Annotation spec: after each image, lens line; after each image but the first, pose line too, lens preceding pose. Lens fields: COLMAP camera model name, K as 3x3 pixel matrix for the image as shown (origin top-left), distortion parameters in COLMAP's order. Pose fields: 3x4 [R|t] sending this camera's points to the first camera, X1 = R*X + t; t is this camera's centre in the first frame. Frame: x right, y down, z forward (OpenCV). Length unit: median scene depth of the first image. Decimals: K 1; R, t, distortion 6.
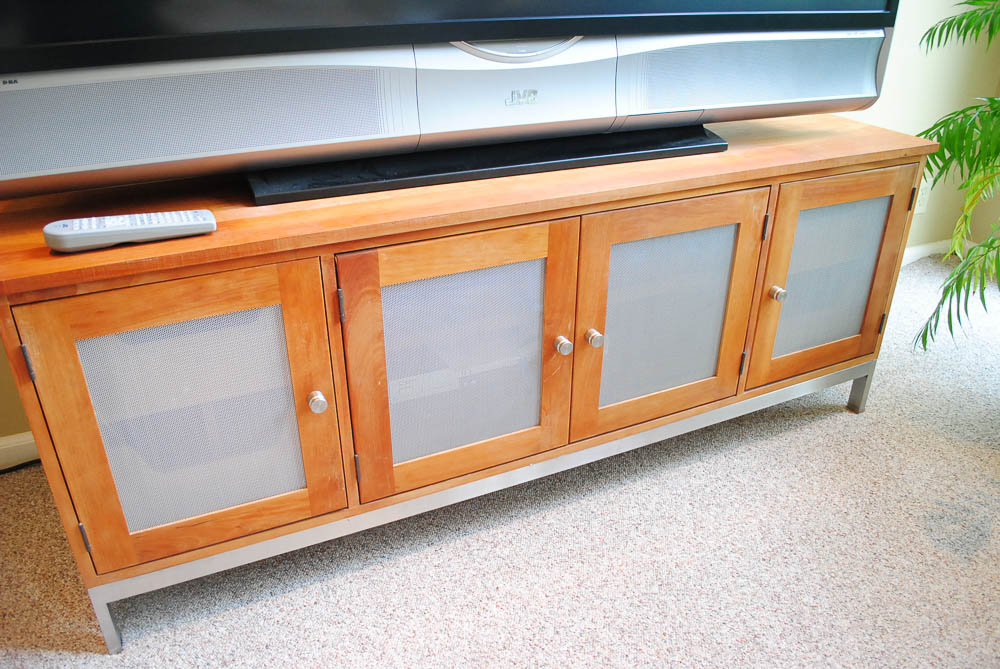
lens RADIAL K [[785.7, 0, 500.0], [0, 785.7, 334.5], [0, 0, 1]] dist [-0.082748, 0.001321]
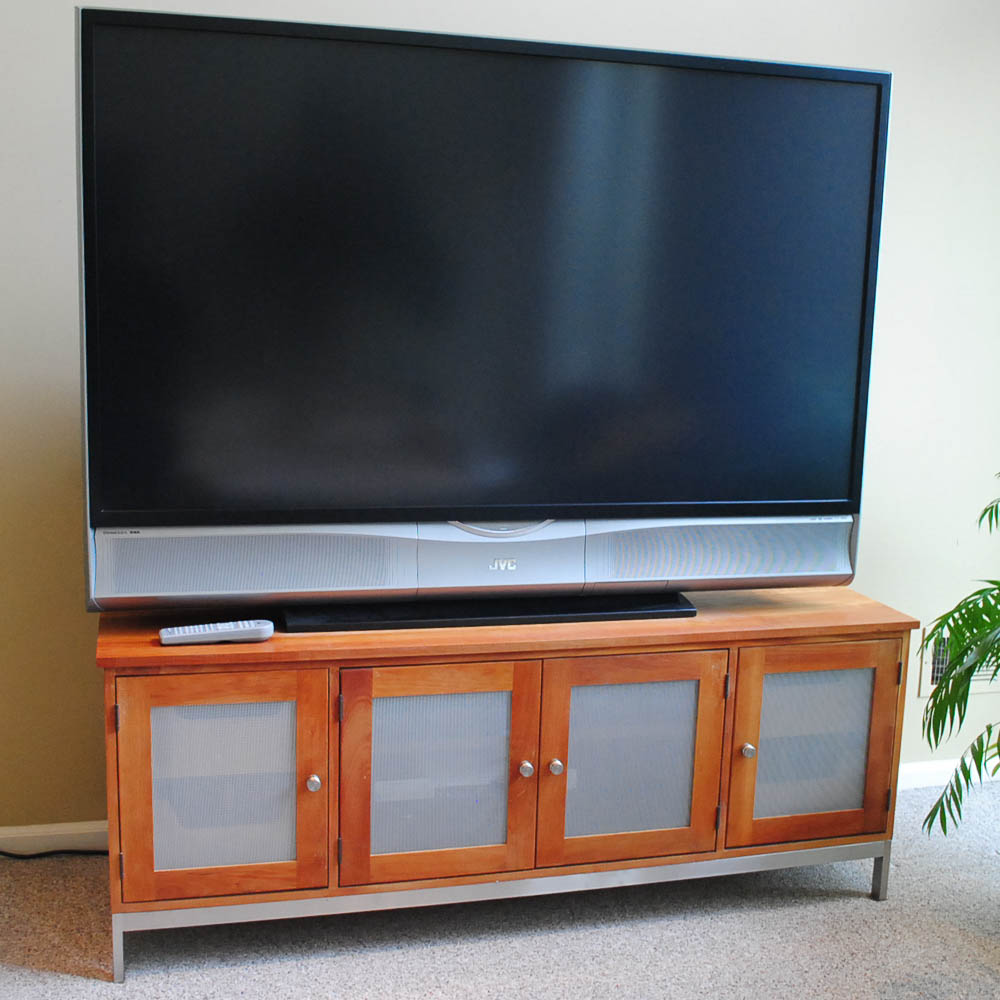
lens RADIAL K [[1264.8, 0, 500.0], [0, 1264.8, 500.0], [0, 0, 1]] dist [-0.063051, -0.045055]
pose [[0.984910, 0.054040, -0.164413, 0.343763], [-0.102918, 0.946652, -0.305382, 0.221304], [0.139139, 0.317695, 0.937929, -0.936281]]
